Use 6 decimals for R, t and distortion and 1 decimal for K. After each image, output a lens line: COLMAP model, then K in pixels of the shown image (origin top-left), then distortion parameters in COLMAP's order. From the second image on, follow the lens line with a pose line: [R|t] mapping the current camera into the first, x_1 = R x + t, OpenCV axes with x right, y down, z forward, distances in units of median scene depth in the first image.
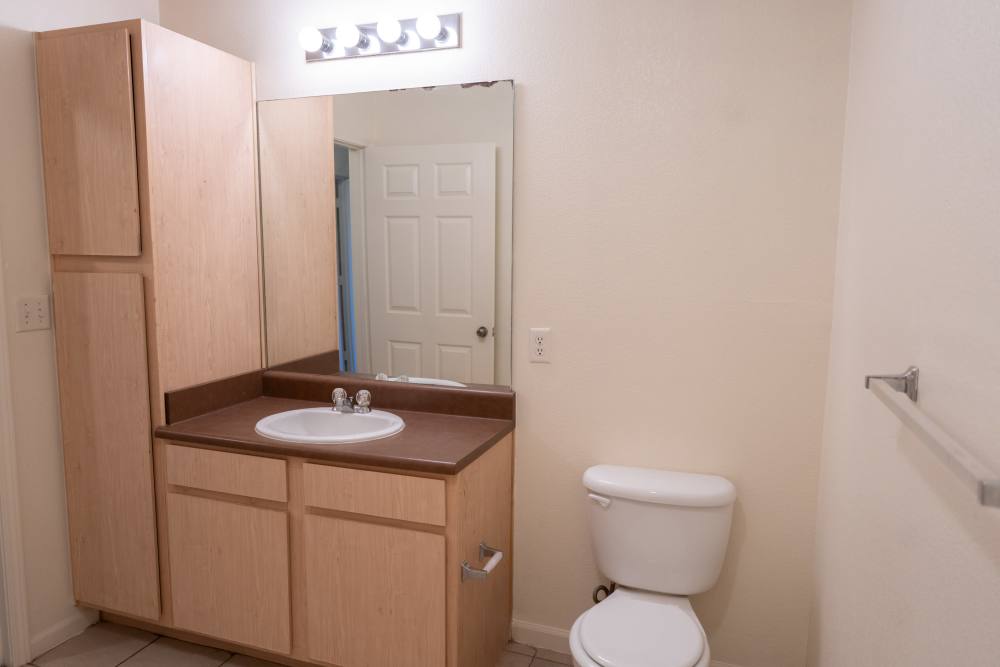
lens RADIAL K [[672.8, 0, 500.0], [0, 672.8, 333.5], [0, 0, 1]] dist [-0.025374, 0.002382]
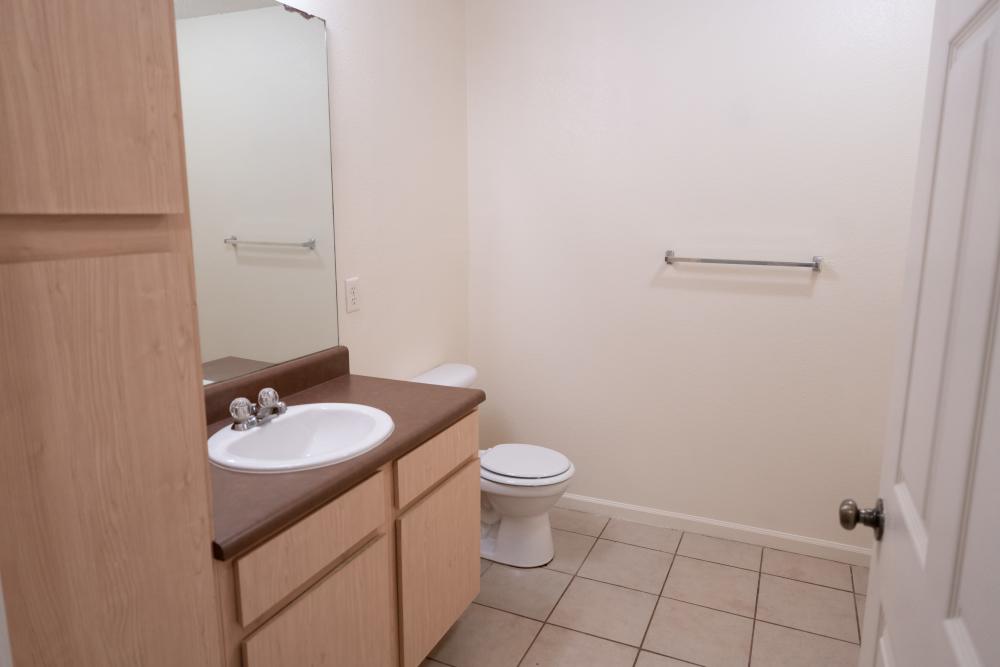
lens RADIAL K [[672.8, 0, 500.0], [0, 672.8, 333.5], [0, 0, 1]] dist [-0.025374, 0.002382]
pose [[0.066878, -0.191601, 0.979192, -0.972900], [0.110535, 0.976771, 0.183578, -0.091619], [-0.991620, 0.095957, 0.086503, 0.714203]]
